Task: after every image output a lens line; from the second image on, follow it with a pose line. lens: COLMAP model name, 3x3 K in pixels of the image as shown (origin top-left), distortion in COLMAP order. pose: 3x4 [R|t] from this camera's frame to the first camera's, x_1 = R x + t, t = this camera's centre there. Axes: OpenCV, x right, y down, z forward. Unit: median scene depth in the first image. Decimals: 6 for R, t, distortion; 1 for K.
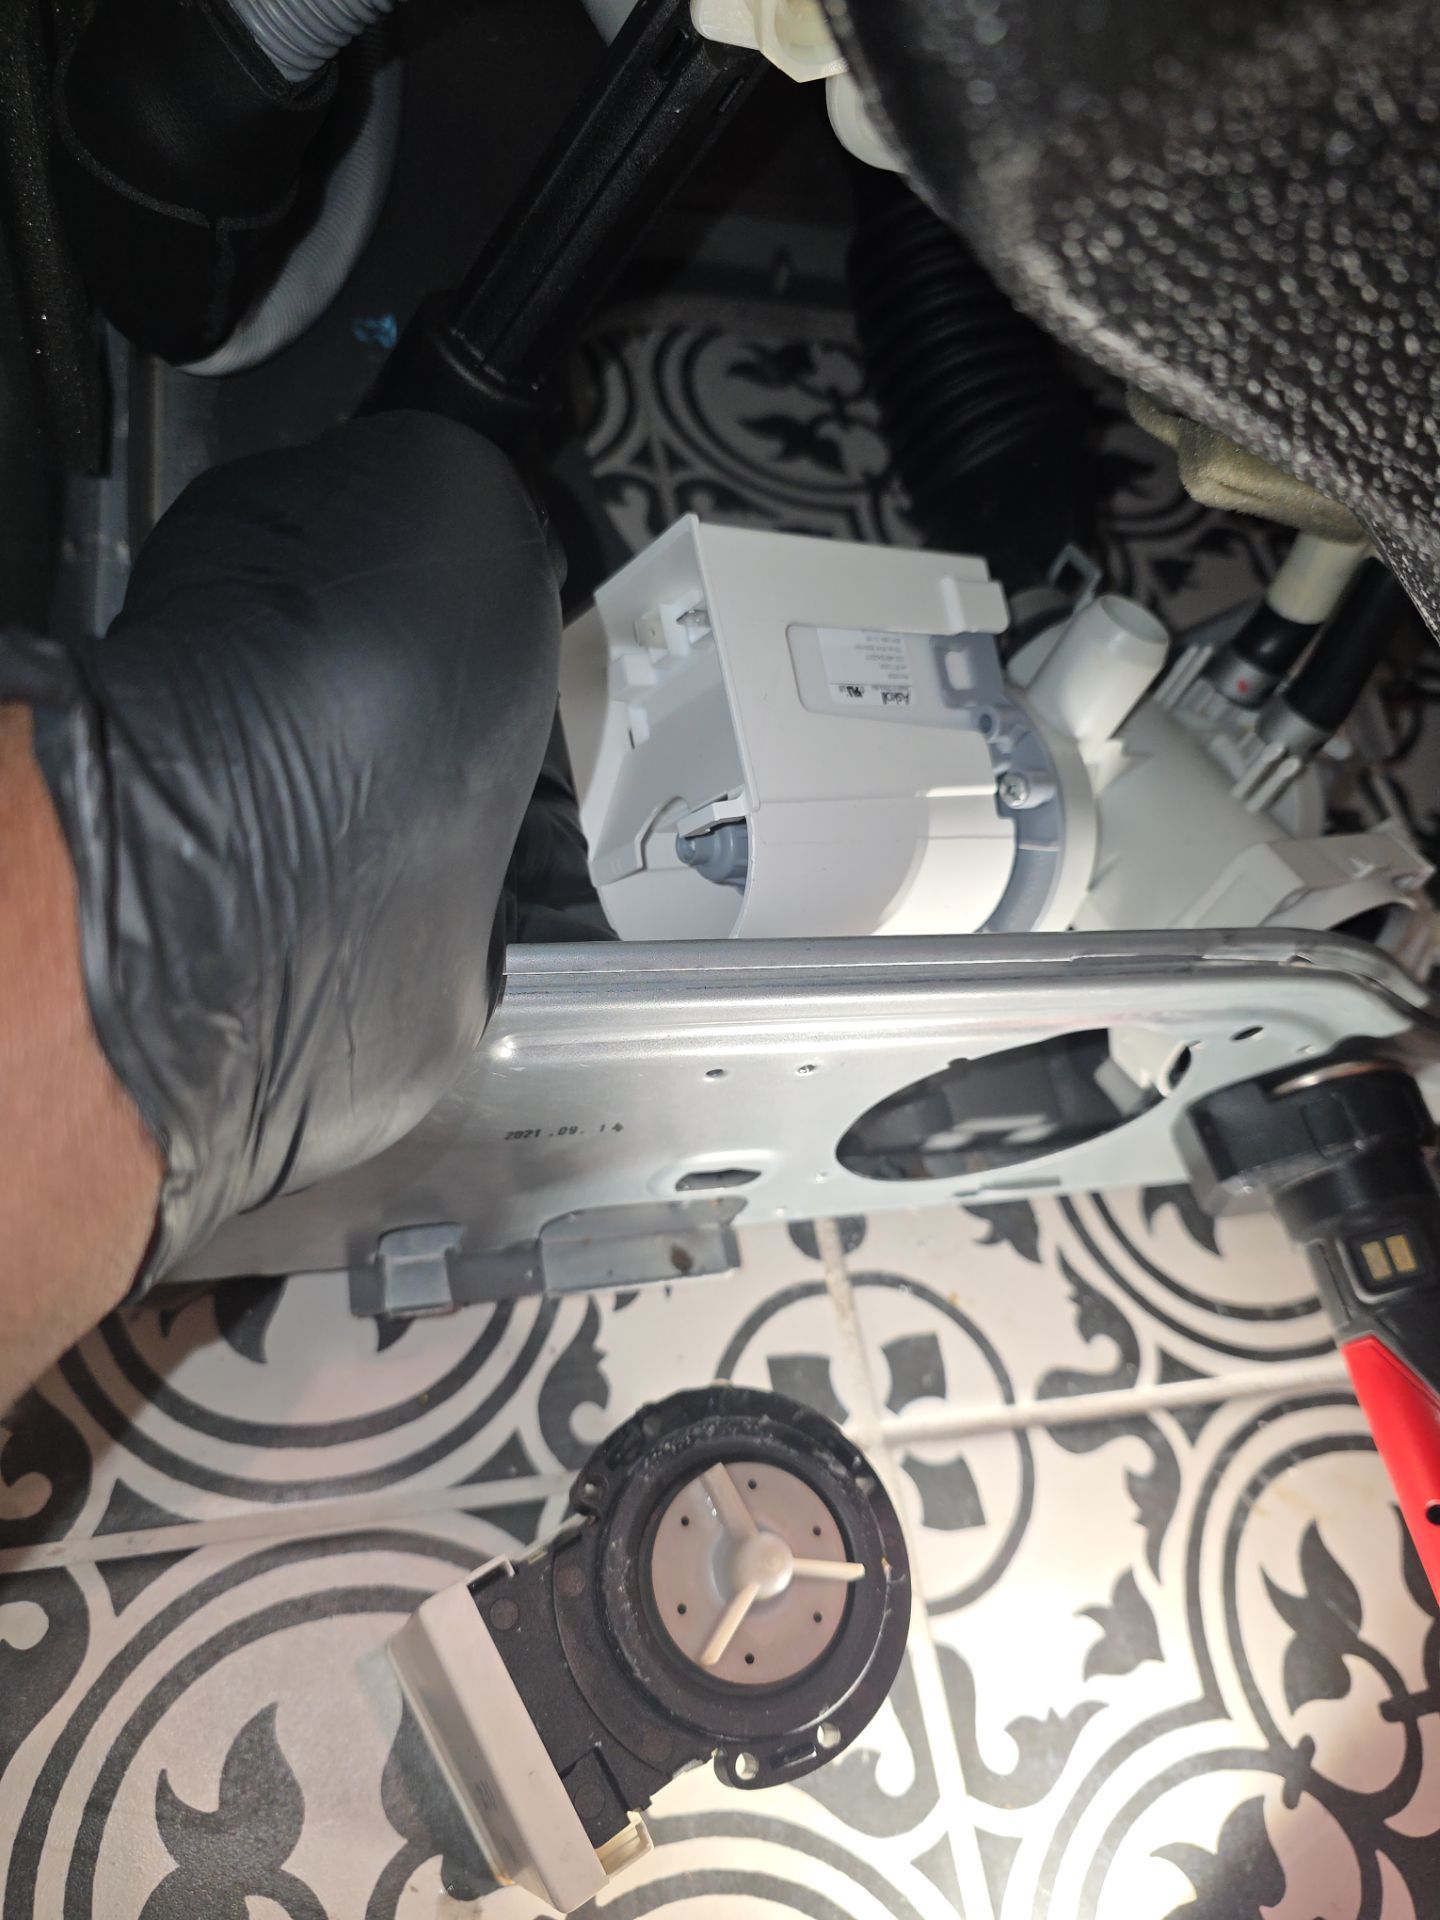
lens RADIAL K [[1326.4, 0, 720.0], [0, 1326.4, 958.2], [0, 0, 1]] dist [0.000029, -0.018276]
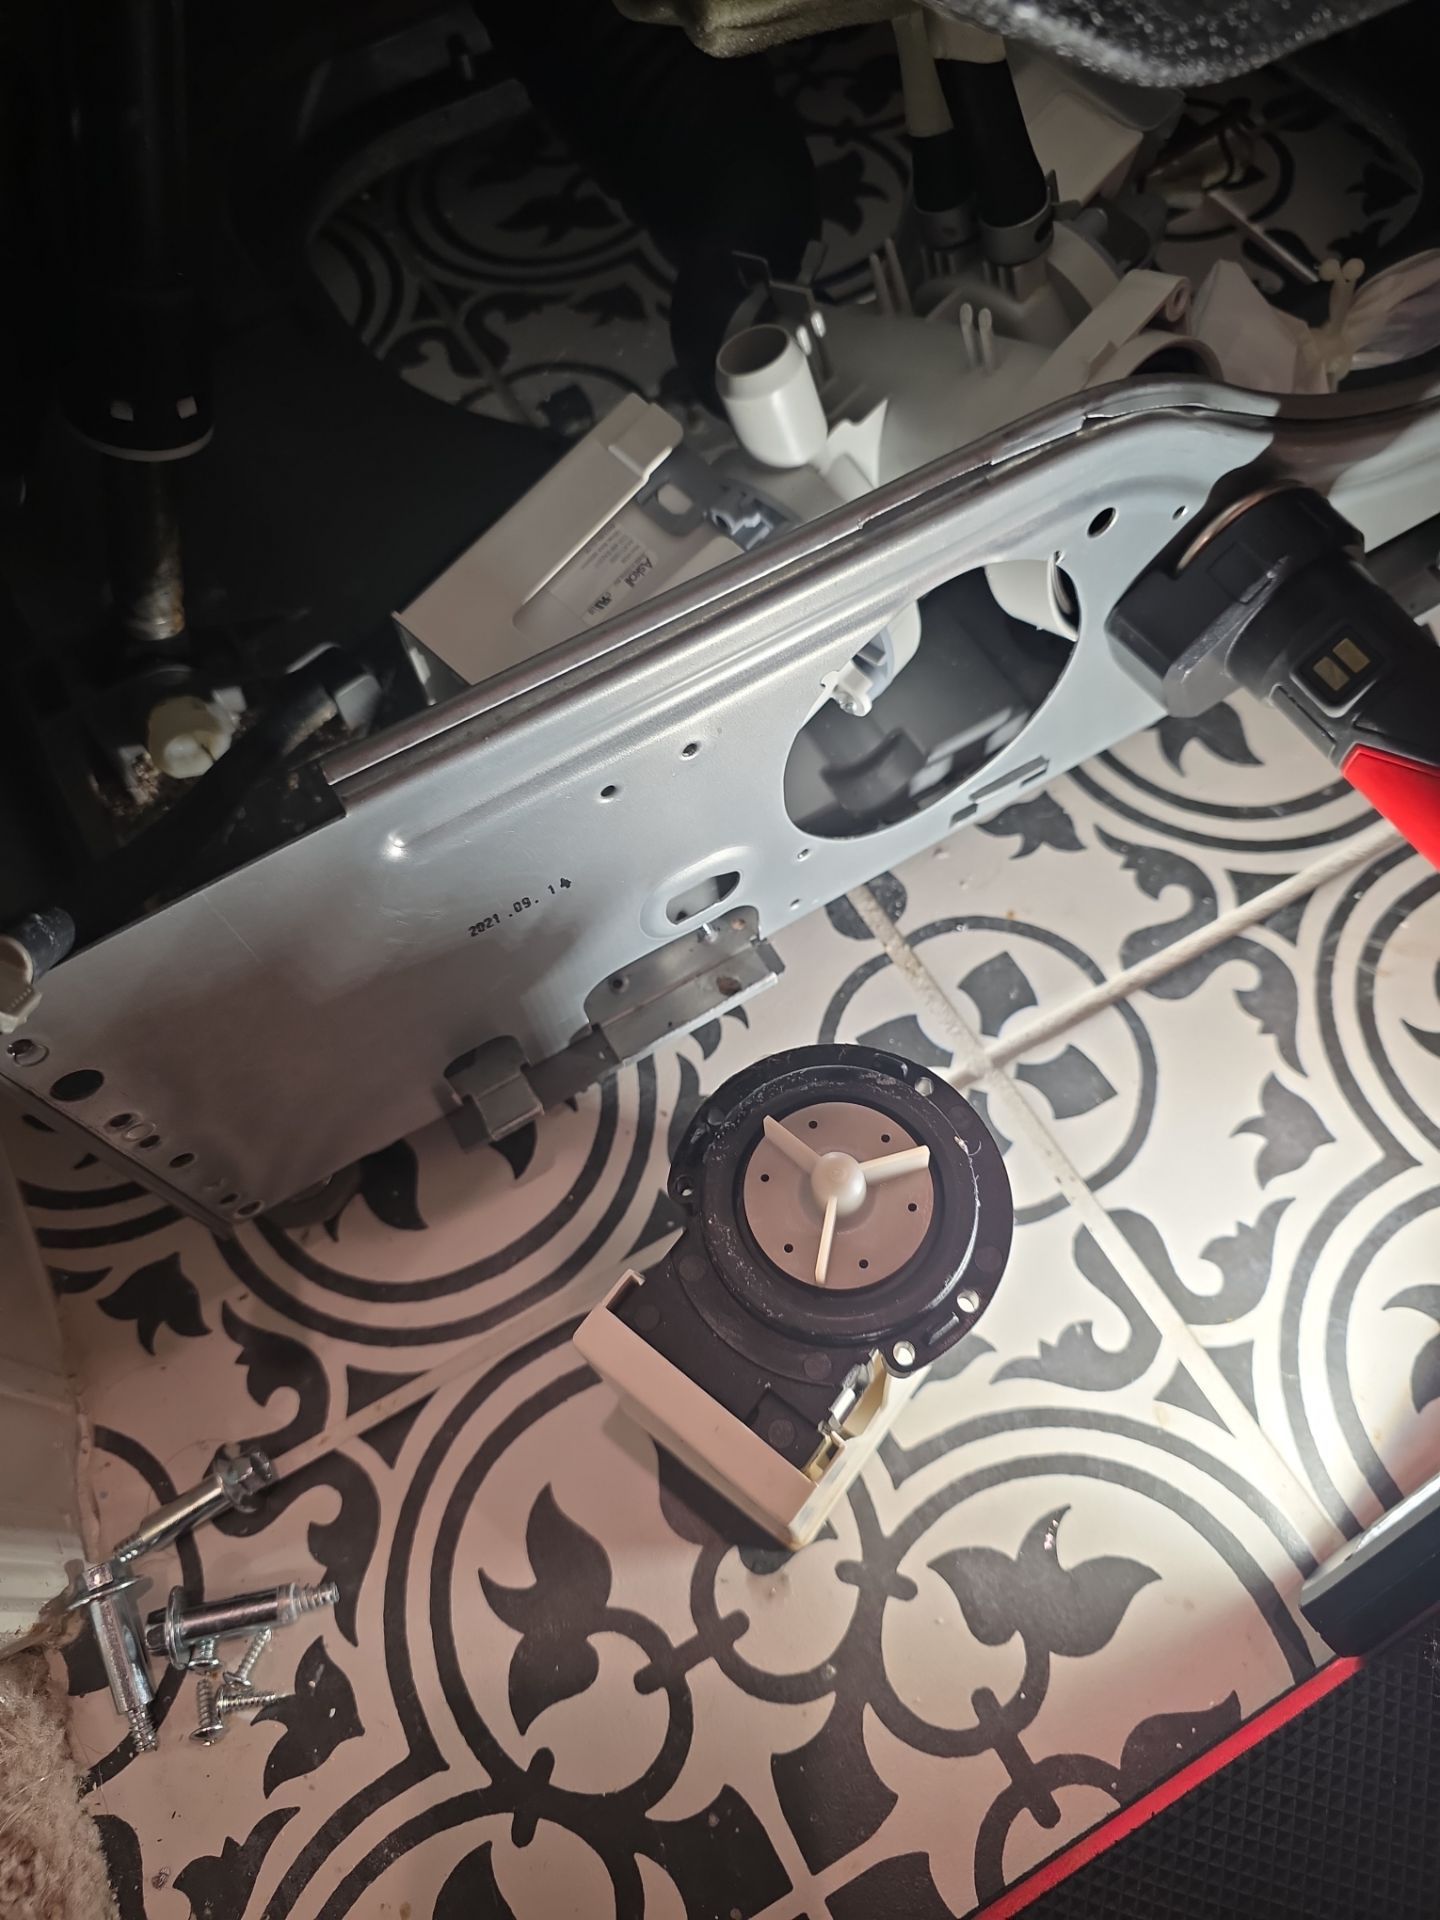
lens RADIAL K [[1326.4, 0, 724.7], [0, 1326.4, 944.5], [0, 0, 1]] dist [0.000029, -0.018276]
pose [[0.891270, -0.427956, -0.149972, 0.136517], [0.441281, 0.894676, 0.069473, 0.121537], [0.104445, -0.128099, 0.986246, -0.027986]]
